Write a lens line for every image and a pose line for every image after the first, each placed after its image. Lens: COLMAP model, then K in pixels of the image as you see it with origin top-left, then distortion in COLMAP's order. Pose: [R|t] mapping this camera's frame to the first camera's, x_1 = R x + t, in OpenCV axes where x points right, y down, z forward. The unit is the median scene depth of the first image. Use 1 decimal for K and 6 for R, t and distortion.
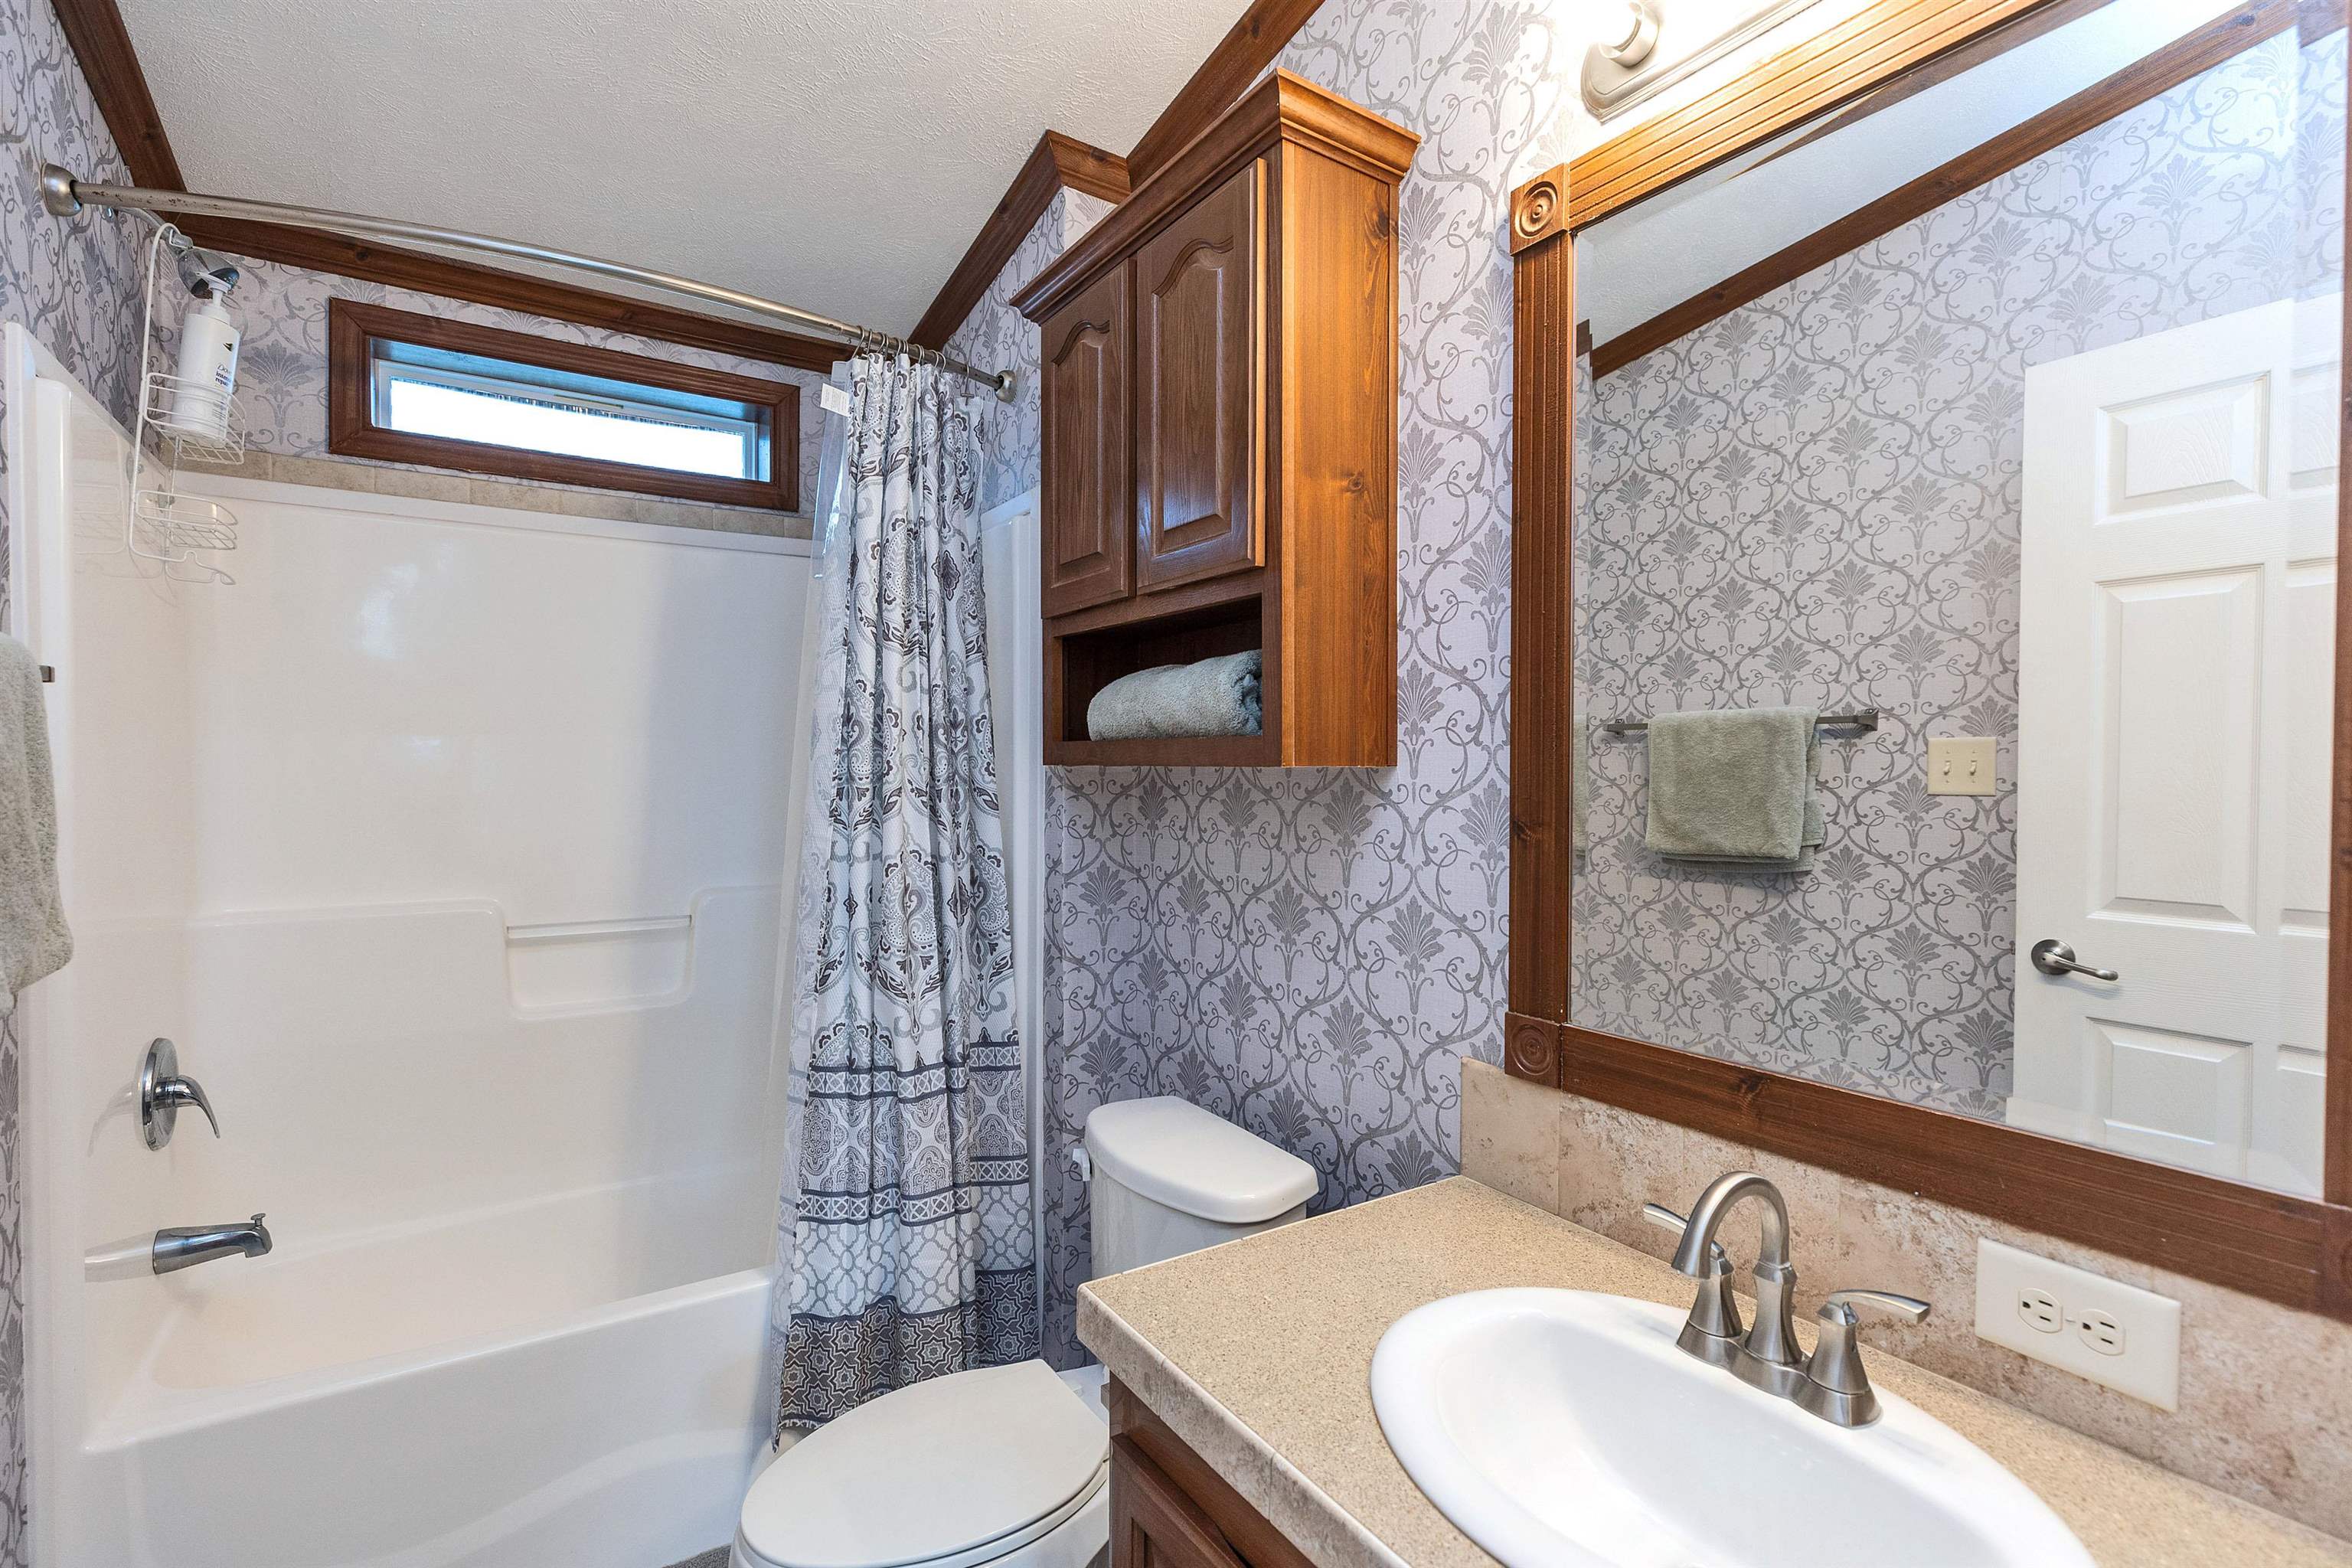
lens RADIAL K [[1052.4, 0, 1183.9], [0, 1052.4, 774.5], [0, 0, 1]] dist [0.005098, -0.000901]
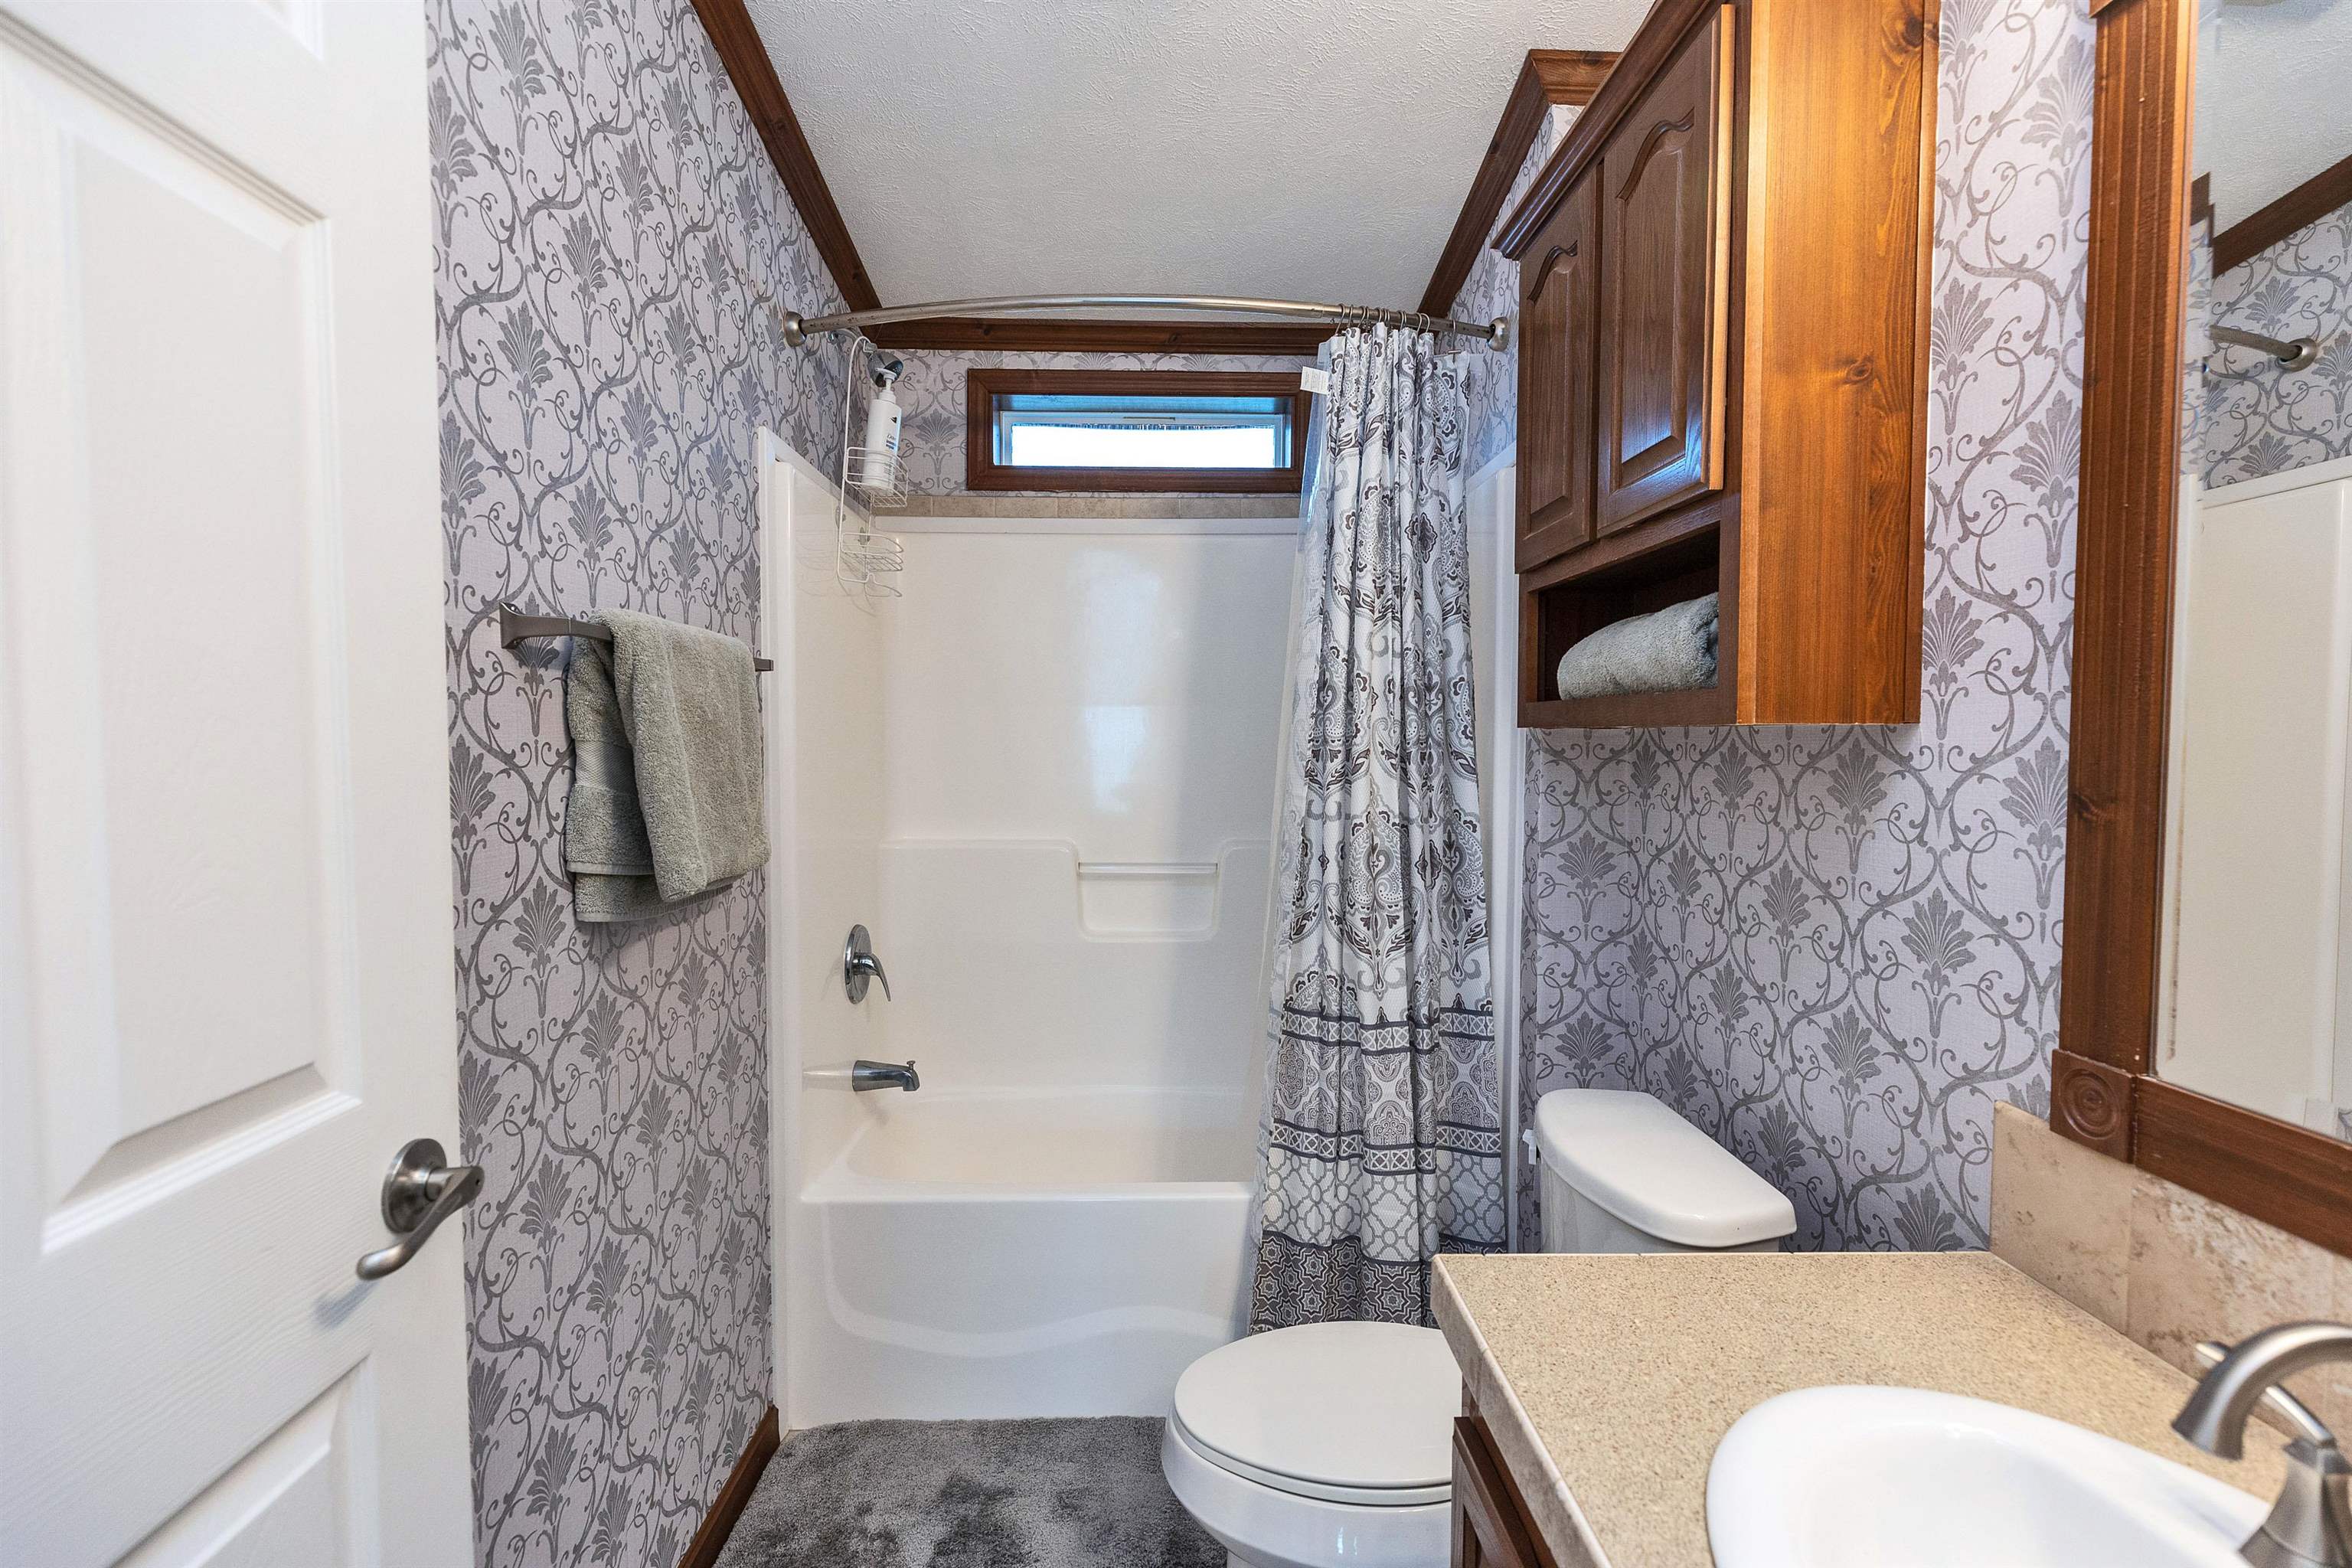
lens RADIAL K [[1052.4, 0, 1207.7], [0, 1052.4, 770.2], [0, 0, 1]] dist [0.005098, -0.000901]
pose [[0.858629, 0.015028, -0.512377, 0.133347], [-0.003257, 0.999710, 0.023865, 0.009046], [0.512587, -0.018822, 0.858429, 0.040478]]
